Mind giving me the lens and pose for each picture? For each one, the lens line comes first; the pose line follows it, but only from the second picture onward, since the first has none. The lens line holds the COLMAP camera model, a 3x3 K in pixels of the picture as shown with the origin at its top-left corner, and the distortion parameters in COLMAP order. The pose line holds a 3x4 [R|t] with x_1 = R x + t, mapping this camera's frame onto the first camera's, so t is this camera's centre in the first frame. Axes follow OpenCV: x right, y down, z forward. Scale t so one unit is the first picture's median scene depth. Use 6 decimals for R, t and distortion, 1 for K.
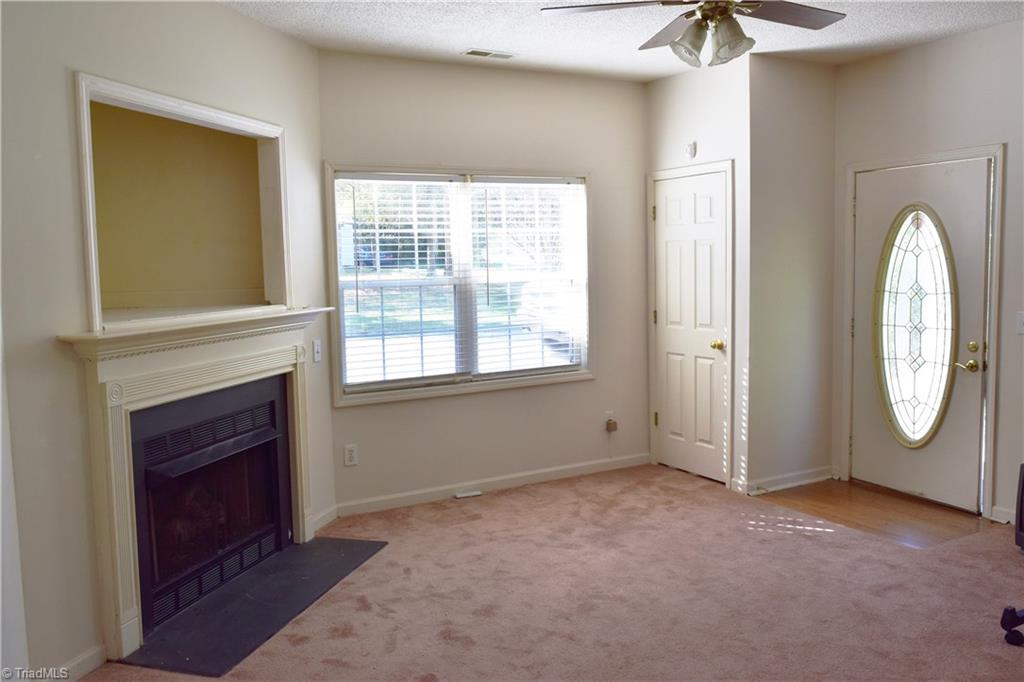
lens RADIAL K [[878.6, 0, 514.7], [0, 878.6, 347.1], [0, 0, 1]] dist [0.009789, 0.011460]
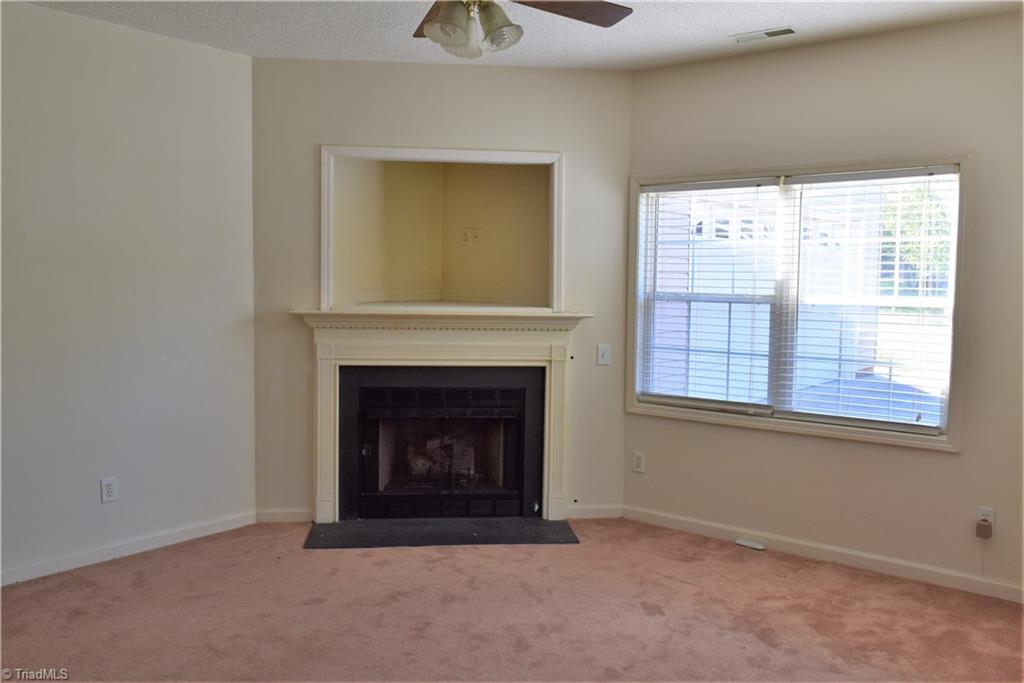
lens RADIAL K [[915.0, 0, 512.7], [0, 915.0, 342.7], [0, 0, 1]] dist [0.043434, -0.011214]
pose [[0.343923, 0.100845, -0.933567, 0.768208], [-0.113086, 0.991428, 0.065434, -0.069768], [0.932163, 0.083069, 0.352379, 0.492828]]
